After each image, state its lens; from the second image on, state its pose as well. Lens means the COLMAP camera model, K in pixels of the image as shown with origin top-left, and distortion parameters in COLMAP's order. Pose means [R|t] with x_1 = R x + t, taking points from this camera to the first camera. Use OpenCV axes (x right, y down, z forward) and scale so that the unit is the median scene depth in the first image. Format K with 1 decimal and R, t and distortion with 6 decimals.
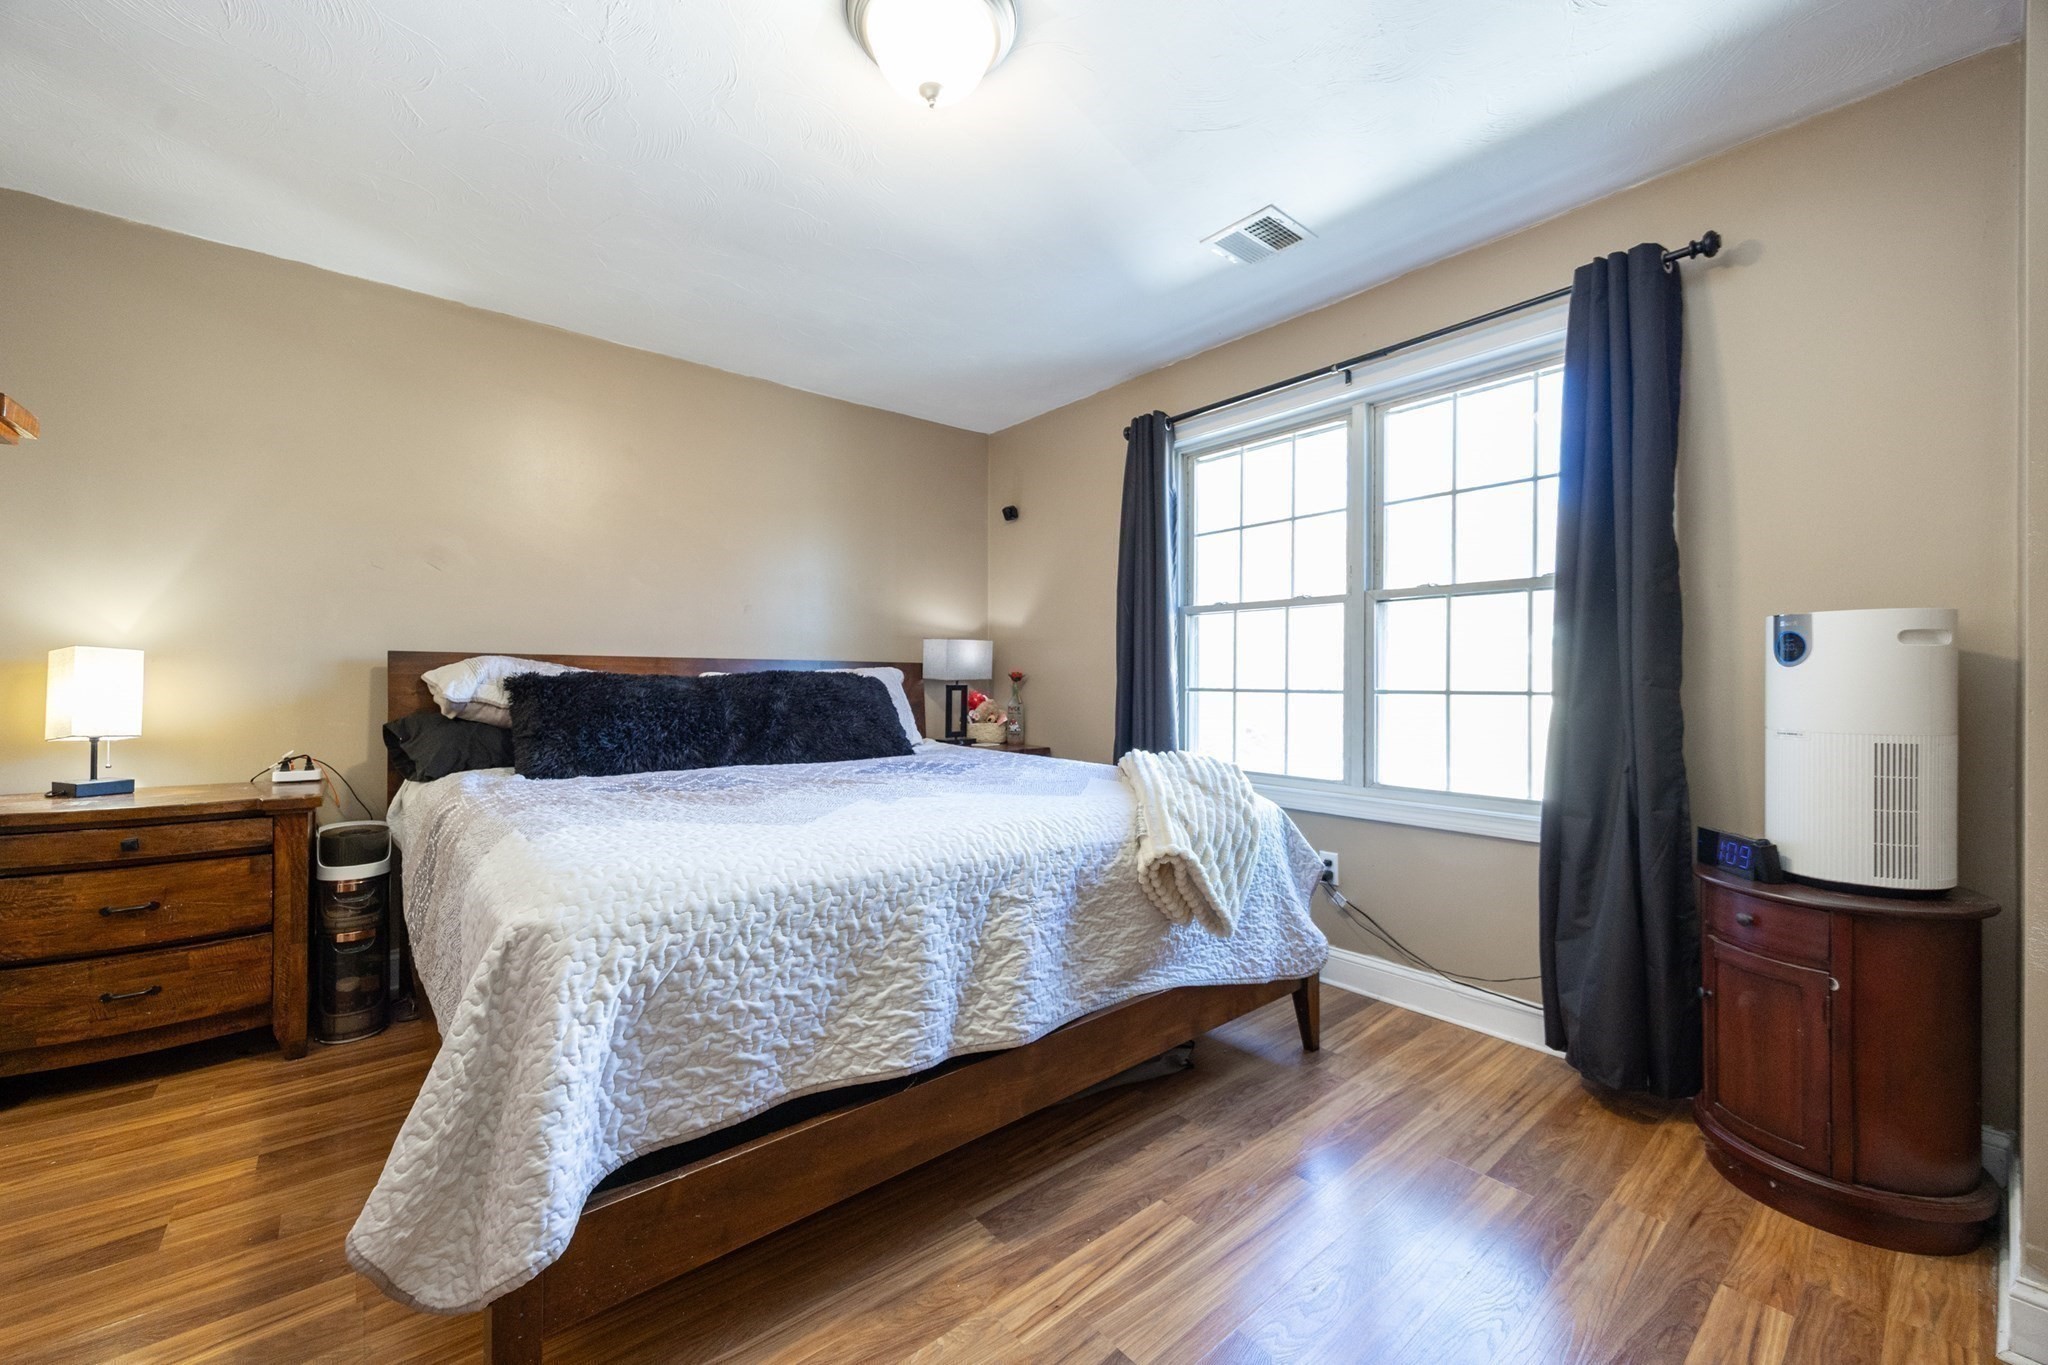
lens RADIAL K [[796.4, 0, 1015.6], [0, 796.4, 677.2], [0, 0, 1]] dist [-0.001005, 0.000048]
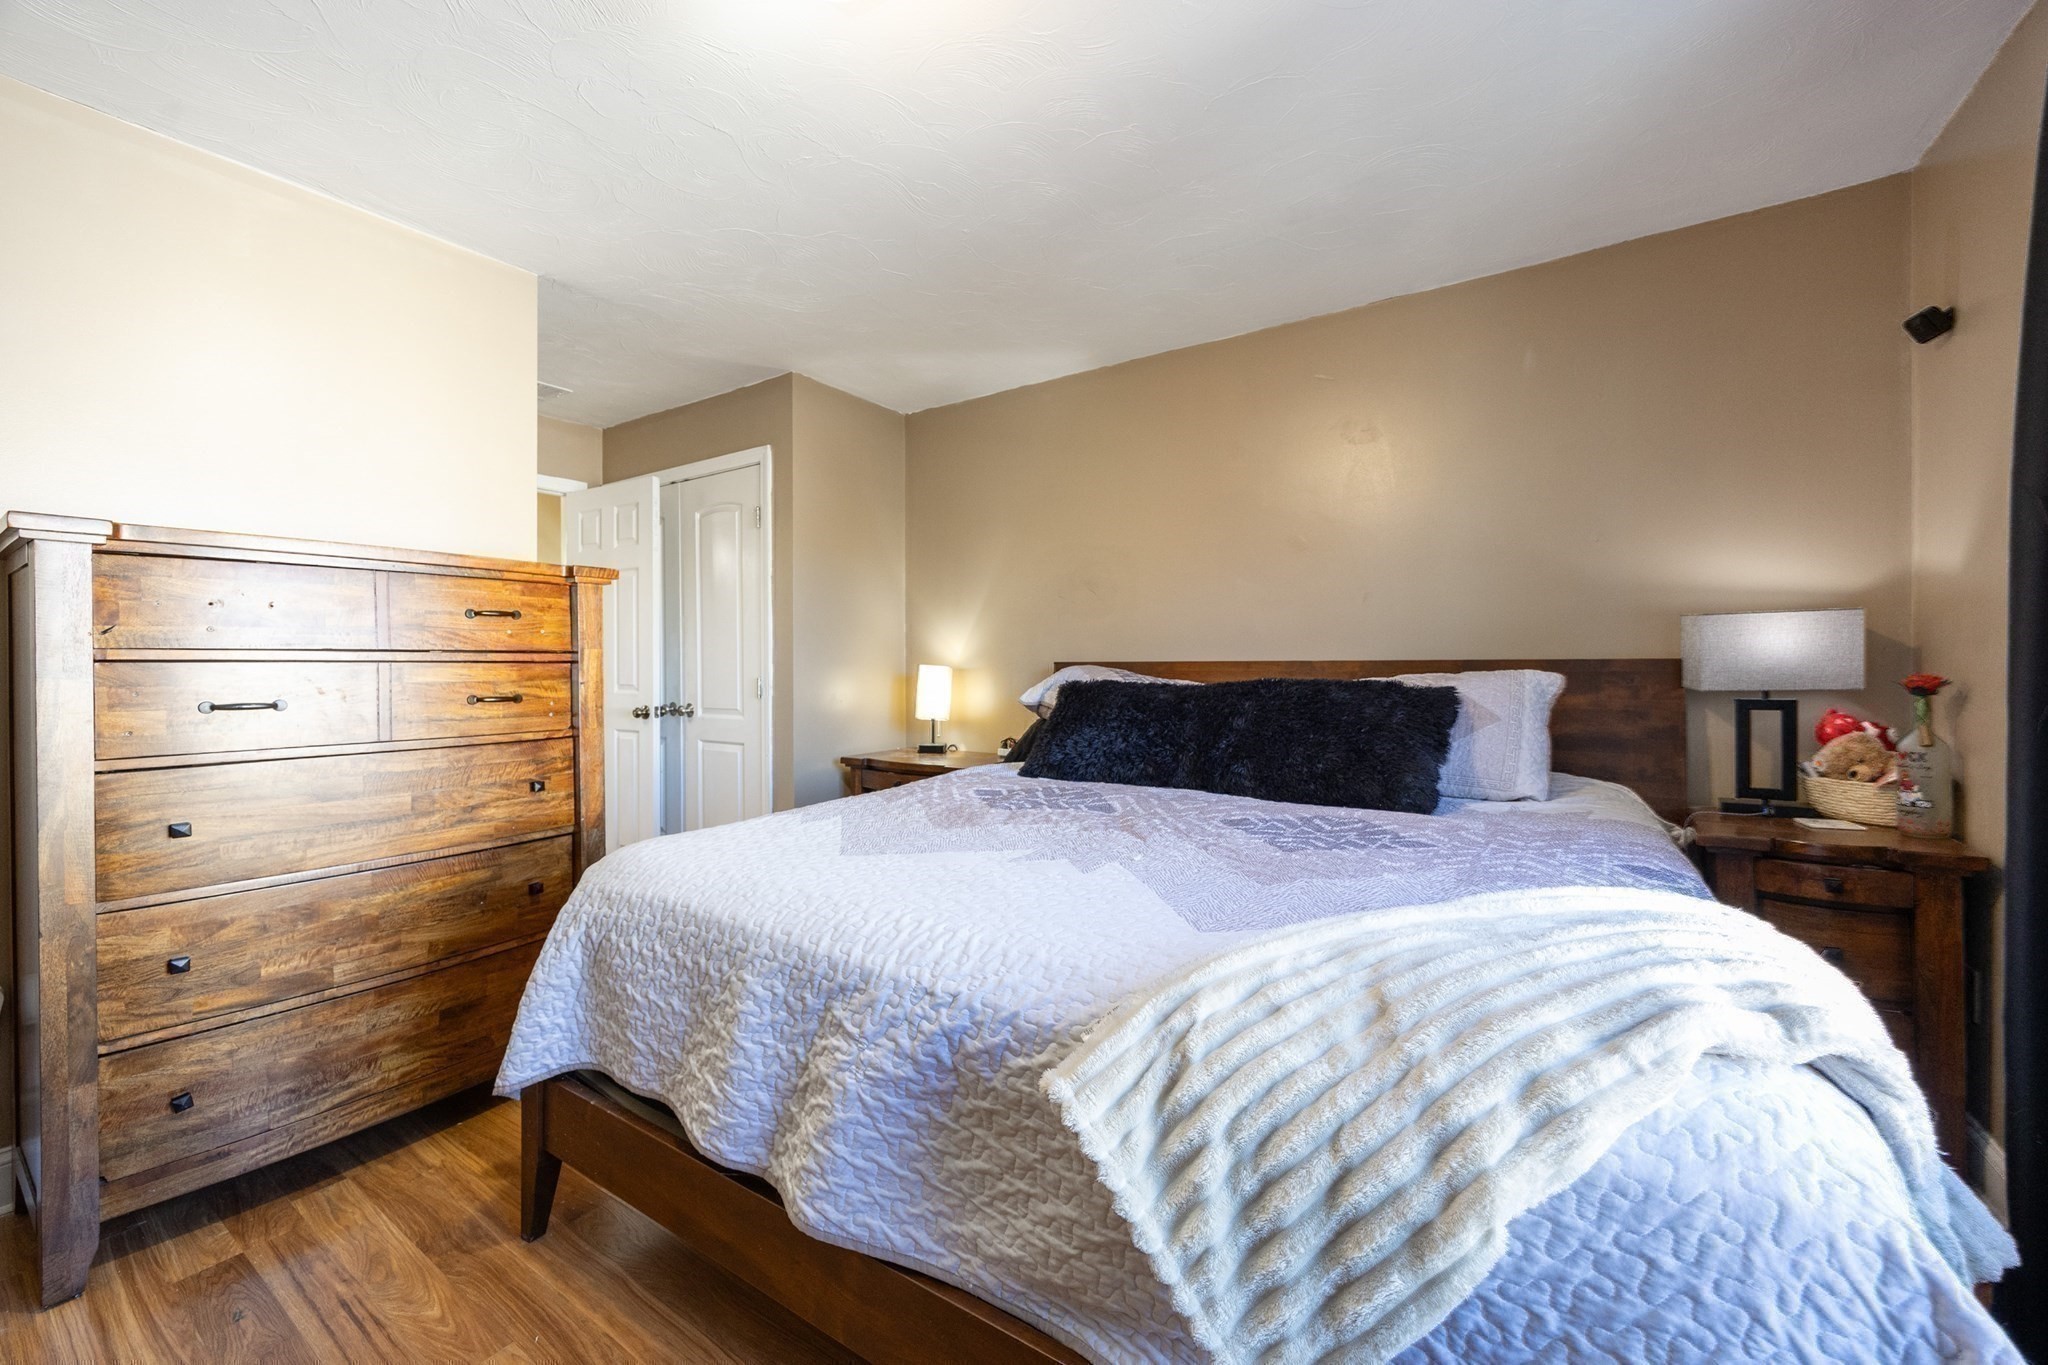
lens RADIAL K [[796.4, 0, 1016.2], [0, 796.4, 675.5], [0, 0, 1]] dist [-0.001005, 0.000048]
pose [[0.287504, 0.001893, -0.957778, 0.385414], [0.008552, 0.999953, 0.004543, -0.017063], [0.957741, -0.009497, 0.287475, 0.512623]]
